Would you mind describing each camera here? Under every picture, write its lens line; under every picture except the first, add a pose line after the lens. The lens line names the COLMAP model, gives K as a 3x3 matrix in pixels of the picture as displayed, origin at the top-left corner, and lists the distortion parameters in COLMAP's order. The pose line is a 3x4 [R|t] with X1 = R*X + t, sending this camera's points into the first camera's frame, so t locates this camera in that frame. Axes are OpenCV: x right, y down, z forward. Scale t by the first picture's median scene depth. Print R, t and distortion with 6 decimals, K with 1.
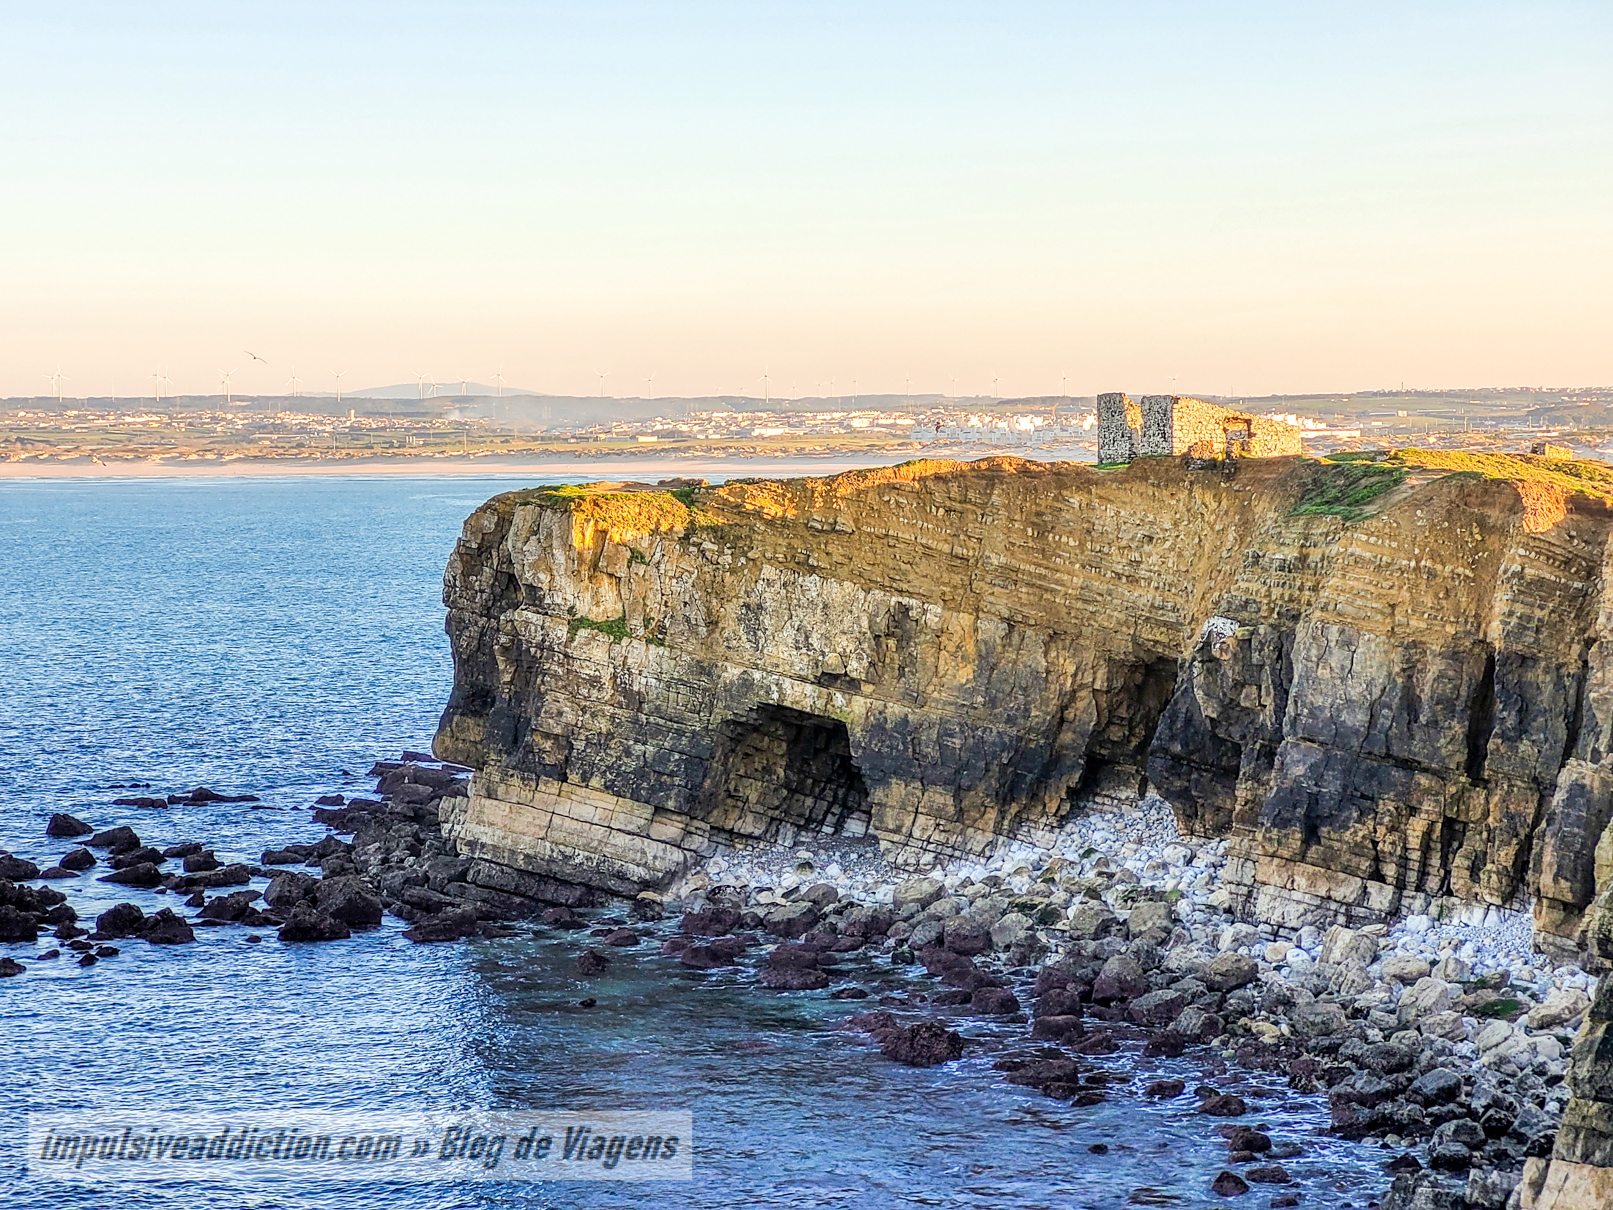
lens RADIAL K [[3599.8, 0, 806.9], [0, 3599.8, 603.2], [0, 0, 1]] dist [0.209451, 0.000000]
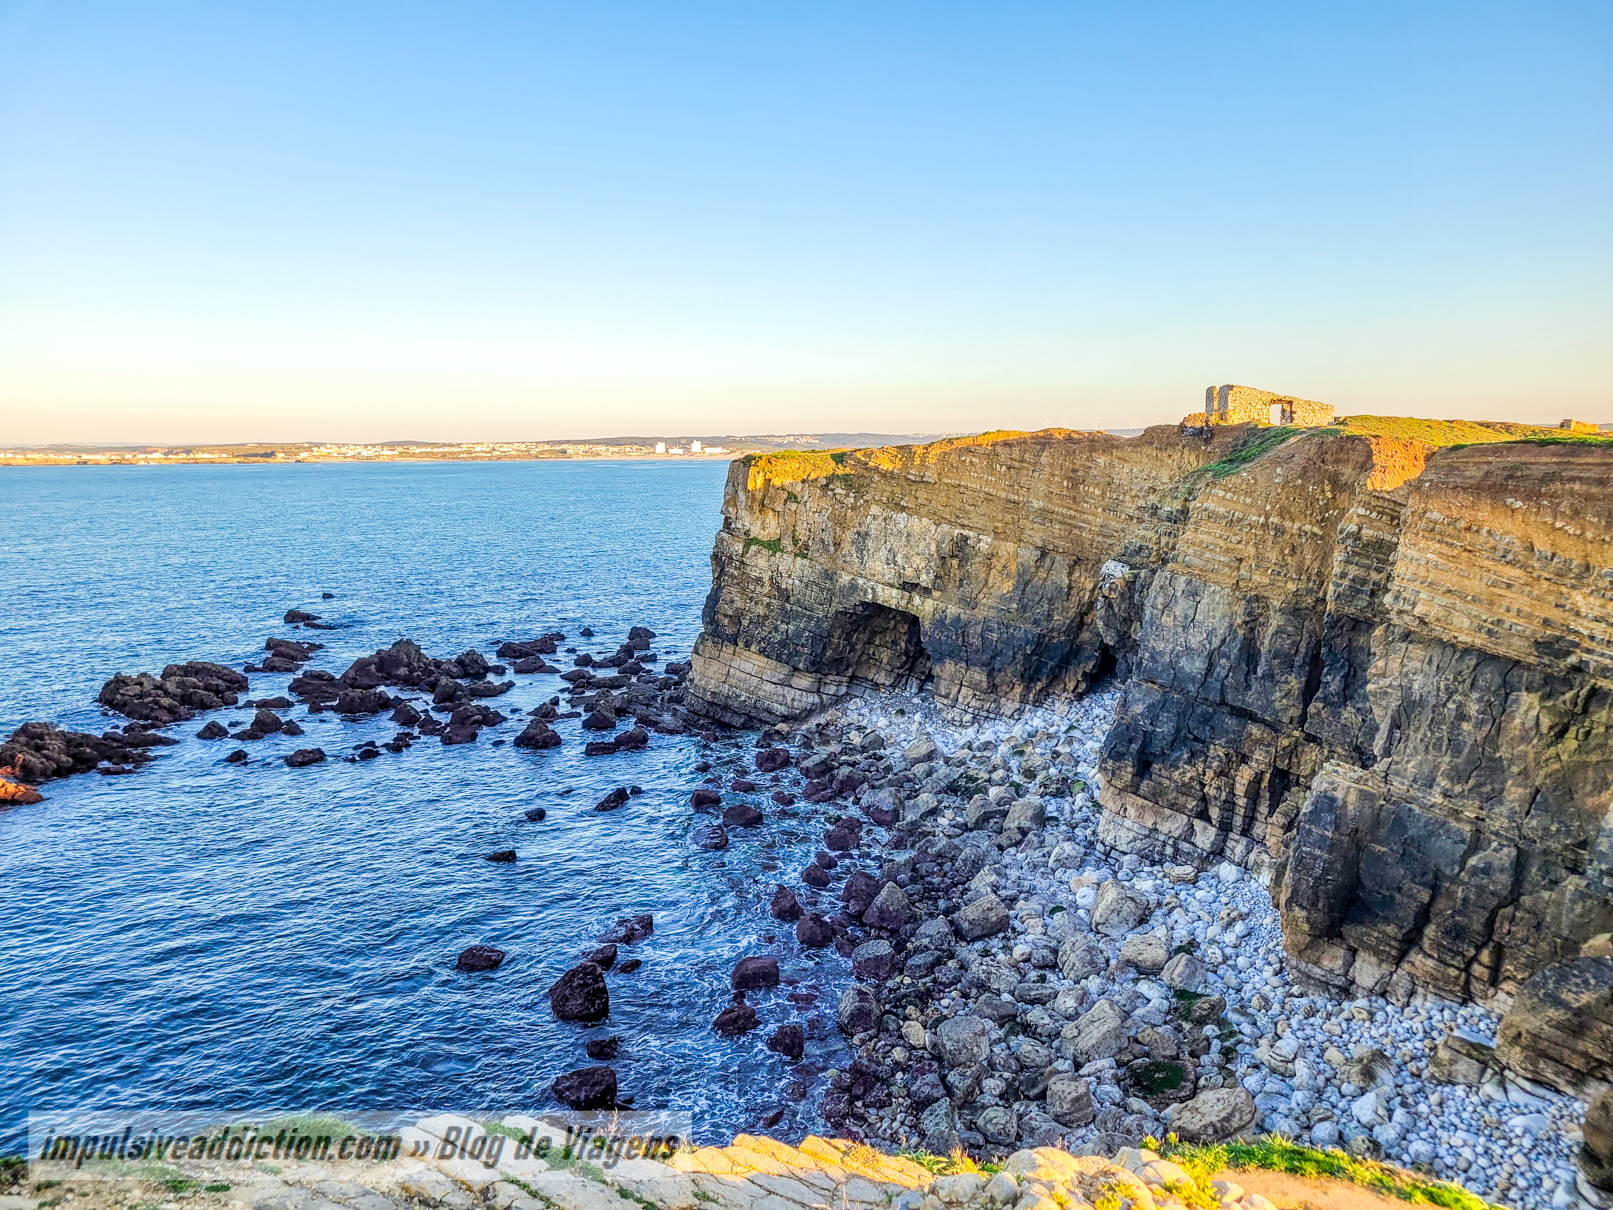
lens RADIAL K [[1220.2, 0, 805.7], [0, 1220.2, 608.9], [0, 0, 1]] dist [0.067001, -0.010446]
pose [[0.903313, 0.055820, -0.425335, 0.176060], [-0.018419, 0.995630, 0.091547, -0.013482], [0.428587, -0.074861, 0.900394, 0.550833]]
